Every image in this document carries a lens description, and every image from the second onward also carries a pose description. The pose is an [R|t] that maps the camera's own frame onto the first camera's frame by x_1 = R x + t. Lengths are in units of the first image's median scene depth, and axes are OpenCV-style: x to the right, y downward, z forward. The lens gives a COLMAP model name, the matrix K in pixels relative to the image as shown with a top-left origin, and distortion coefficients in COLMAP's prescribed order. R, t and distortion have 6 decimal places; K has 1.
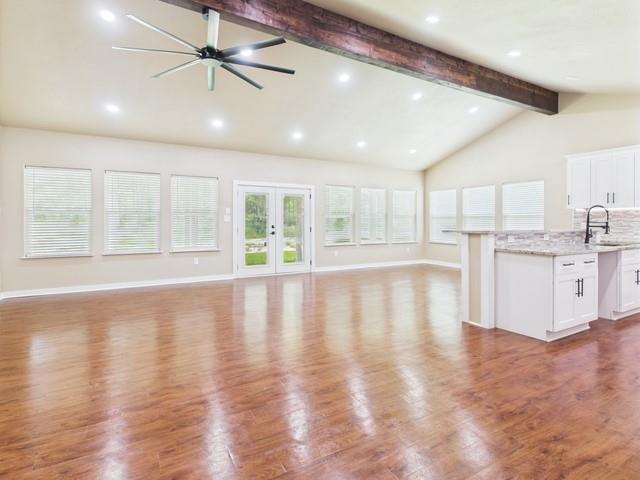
lens RADIAL K [[339.4, 0, 320.5], [0, 339.4, 222.0], [0, 0, 1]] dist [0.000764, 0.000870]
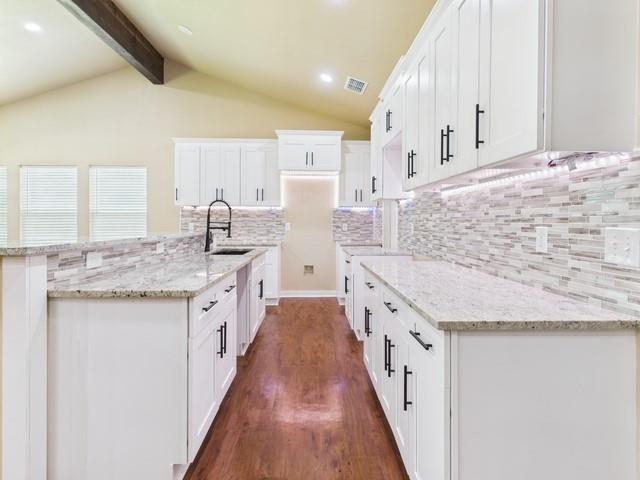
lens RADIAL K [[339.4, 0, 320.5], [0, 339.4, 222.0], [0, 0, 1]] dist [0.000764, 0.000870]
pose [[0.476349, -0.000459, 0.879256, 0.268772], [0.000320, 1.000000, 0.000348, -0.000418], [-0.879256, 0.000116, 0.476349, 0.455348]]
